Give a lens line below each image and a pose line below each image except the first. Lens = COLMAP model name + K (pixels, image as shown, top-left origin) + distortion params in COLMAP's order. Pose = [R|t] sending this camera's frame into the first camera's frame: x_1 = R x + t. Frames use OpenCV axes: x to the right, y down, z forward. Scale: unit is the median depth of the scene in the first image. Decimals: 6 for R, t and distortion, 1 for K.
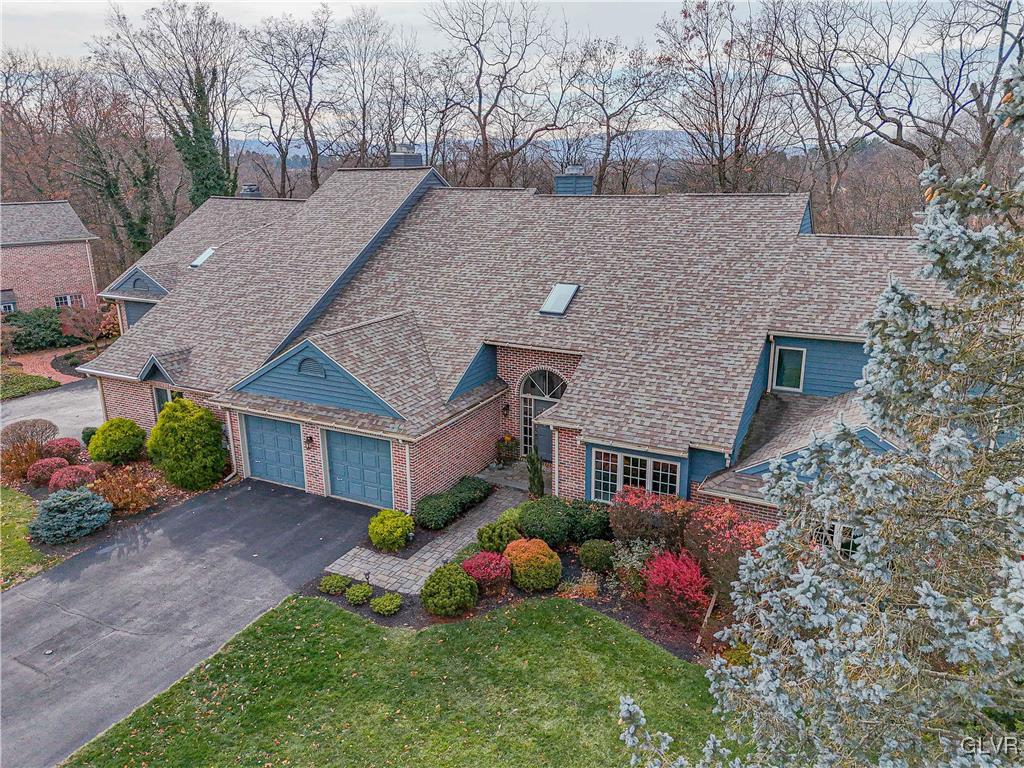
lens RADIAL K [[758.8, 0, 512.0], [0, 758.8, 384.0], [0, 0, 1]] dist [0.061121, -0.002197]
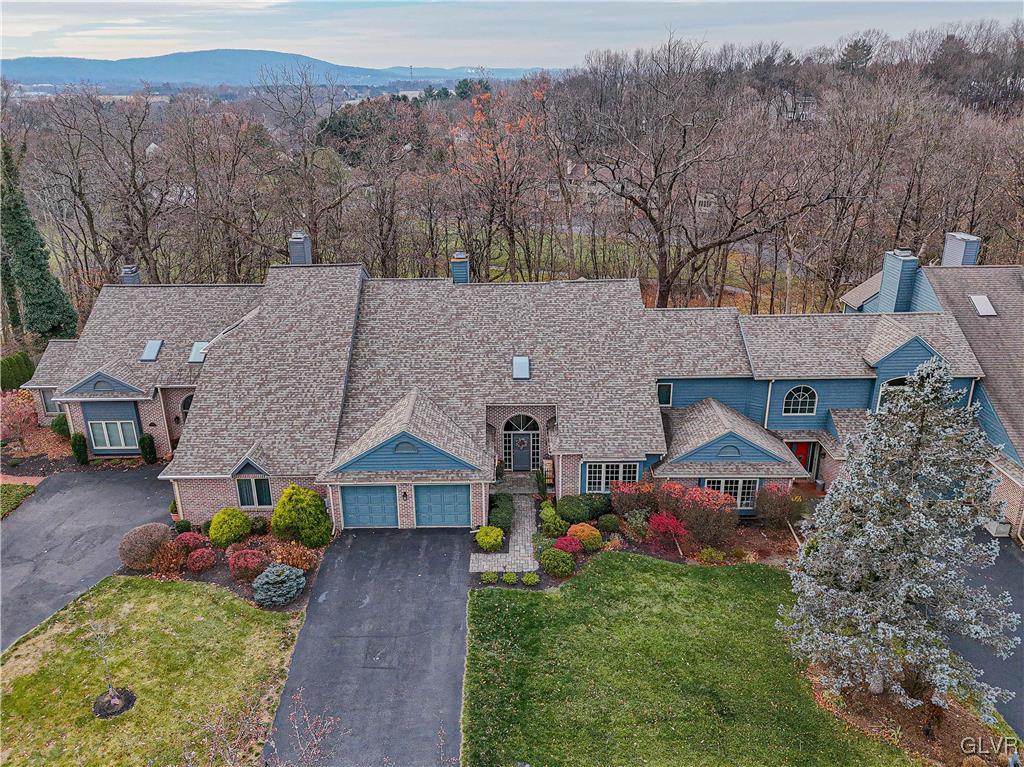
lens RADIAL K [[758.8, 0, 512.0], [0, 758.8, 383.5], [0, 0, 1]] dist [0.061121, -0.002197]
pose [[0.892281, -0.166711, 0.419573, -0.692984], [0.133812, 0.985225, 0.106895, -0.282521], [-0.431195, -0.039236, 0.901405, -0.442755]]
